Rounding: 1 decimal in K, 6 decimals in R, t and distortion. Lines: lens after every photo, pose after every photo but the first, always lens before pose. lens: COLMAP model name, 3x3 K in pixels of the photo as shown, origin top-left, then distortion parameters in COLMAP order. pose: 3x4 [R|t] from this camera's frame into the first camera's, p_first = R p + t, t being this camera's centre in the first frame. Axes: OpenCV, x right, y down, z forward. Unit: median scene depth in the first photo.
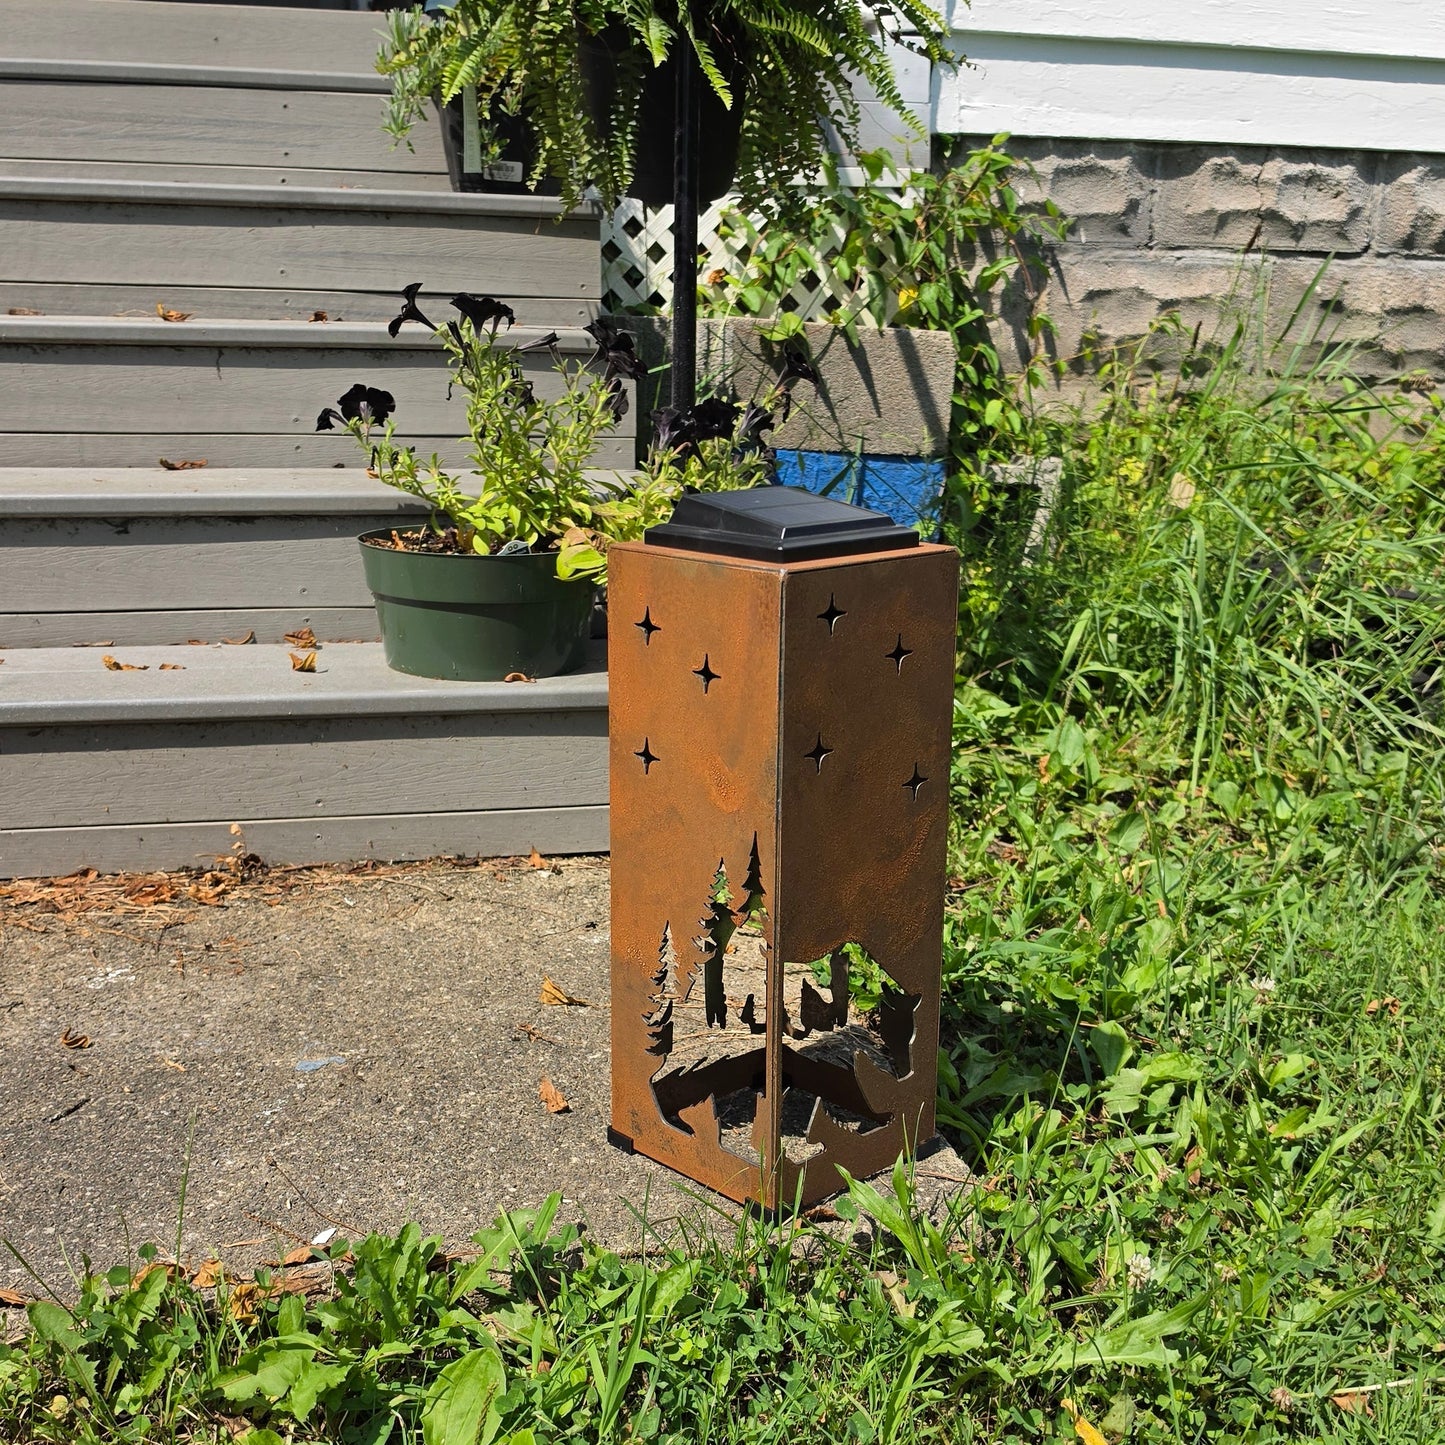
lens RADIAL K [[1887.5, 0, 744.5], [0, 1887.5, 859.5], [0, 0, 1]] dist [0.207563, -0.562532]
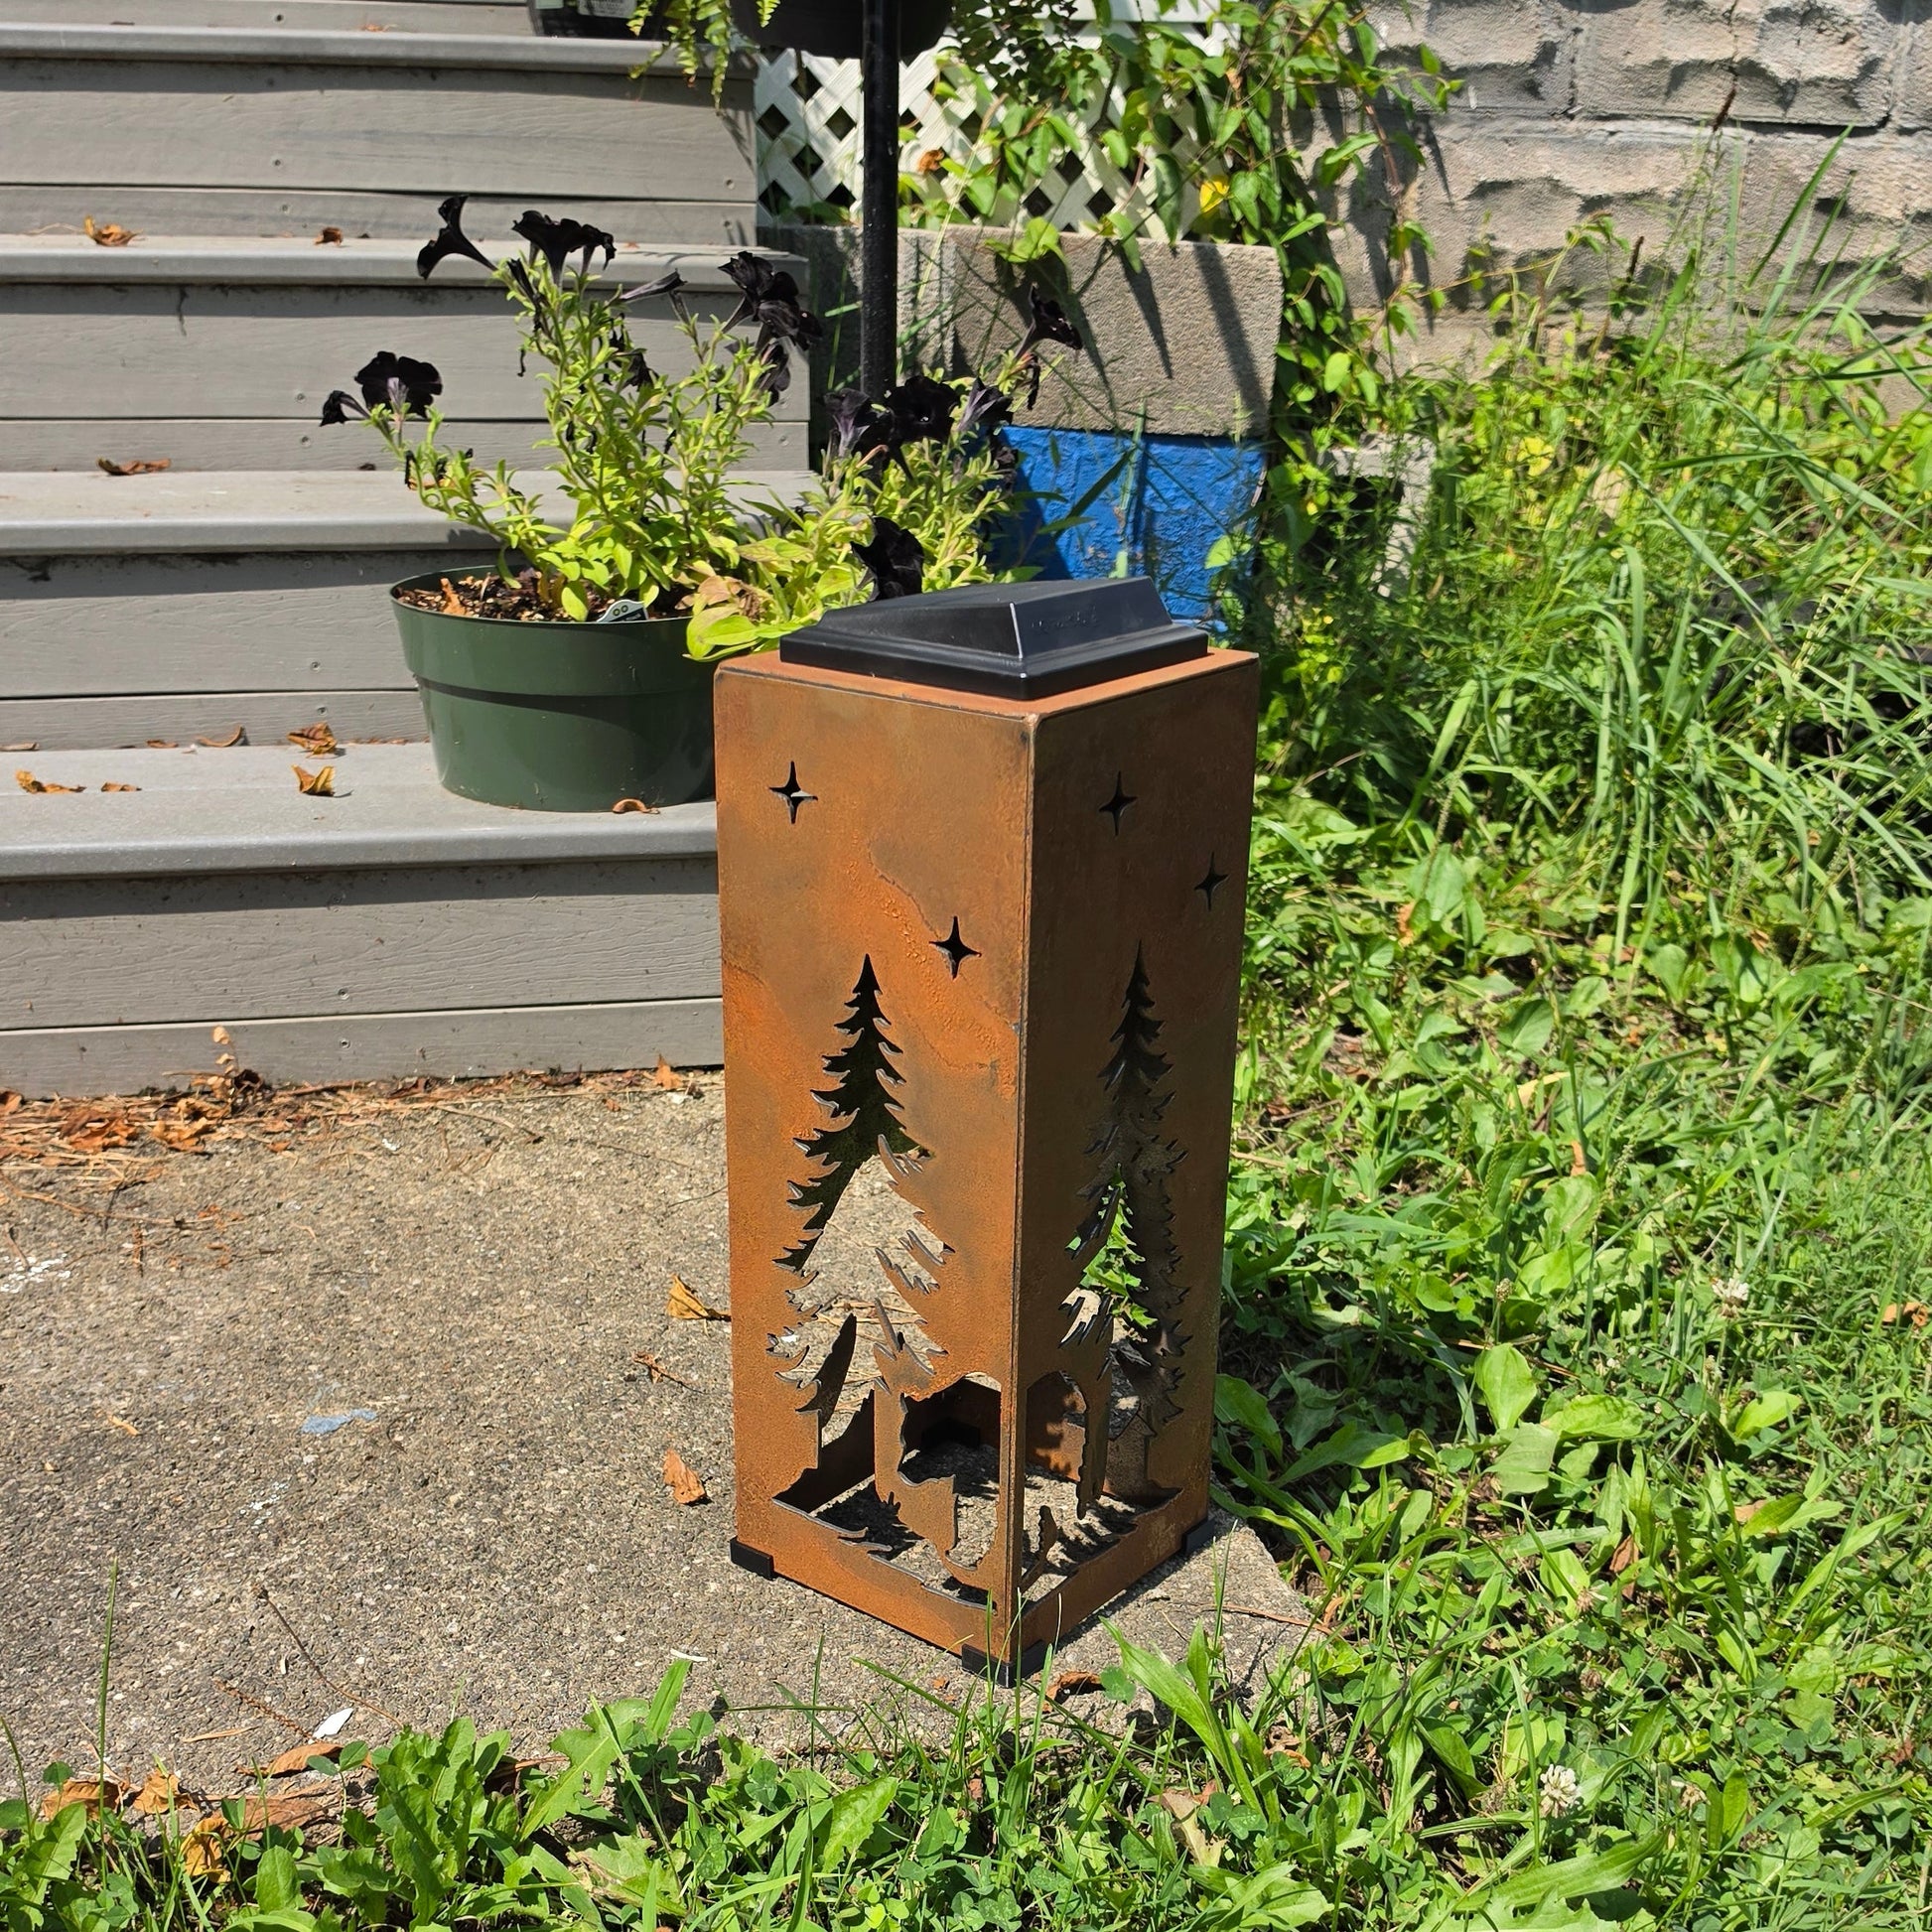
lens RADIAL K [[2363.3, 0, 984.3], [0, 2363.3, 1190.9], [0, 0, 1]] dist [0.152517, -0.299564]
pose [[0.999997, 0.000832, 0.002256, 0.003456], [-0.001120, 0.991432, 0.130616, -0.069253], [-0.002128, -0.130618, 0.991430, 0.140599]]
